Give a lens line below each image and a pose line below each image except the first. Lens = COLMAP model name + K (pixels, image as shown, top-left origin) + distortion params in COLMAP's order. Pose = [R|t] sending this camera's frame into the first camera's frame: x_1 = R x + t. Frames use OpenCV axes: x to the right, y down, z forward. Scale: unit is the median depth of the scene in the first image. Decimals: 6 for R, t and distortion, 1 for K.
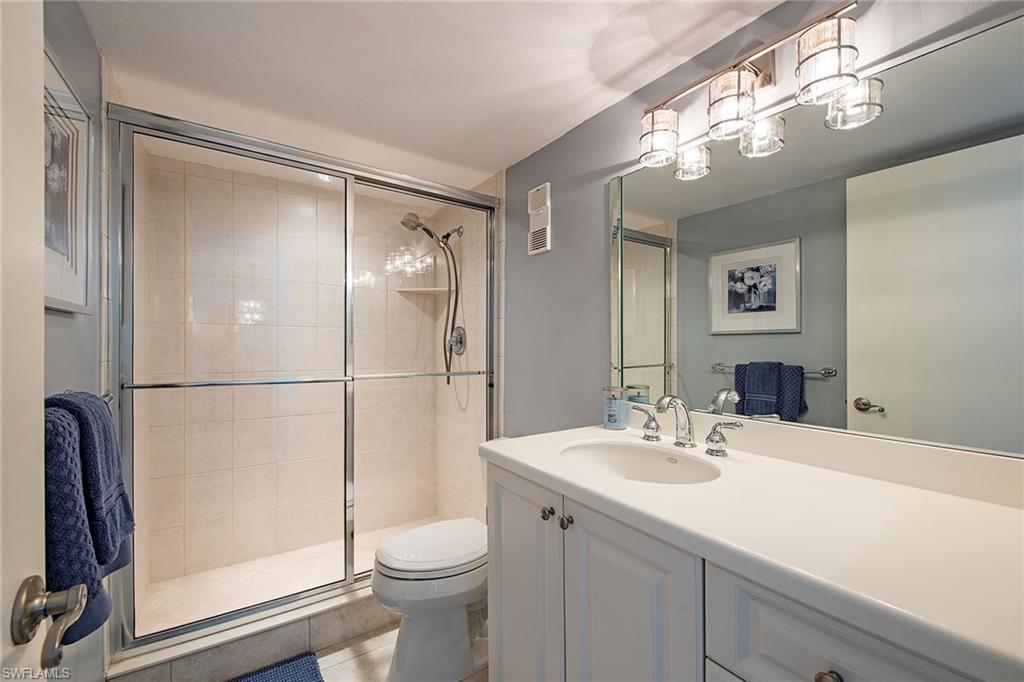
lens RADIAL K [[411.0, 0, 512.1], [0, 411.0, 340.7], [0, 0, 1]] dist [-0.031538, 0.000580]
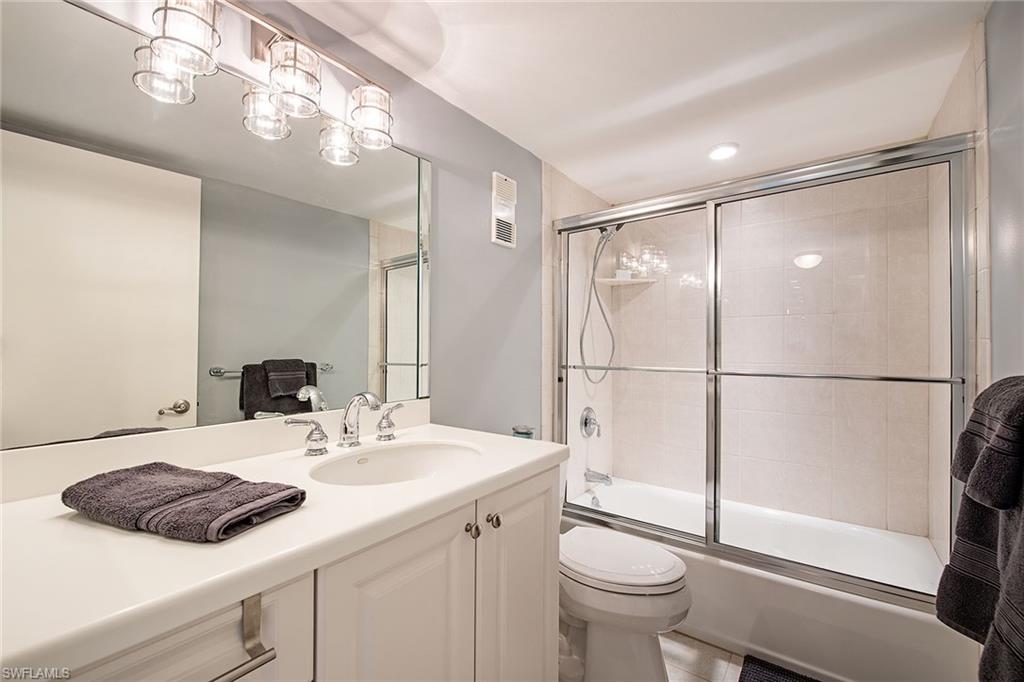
lens RADIAL K [[411.0, 0, 513.0], [0, 411.0, 341.1], [0, 0, 1]] dist [-0.031538, 0.000580]
pose [[-0.298865, 0.006589, 0.954273, -0.678700], [0.005737, 0.999971, -0.005108, 0.014853], [-0.954278, 0.003948, -0.298894, 1.000588]]
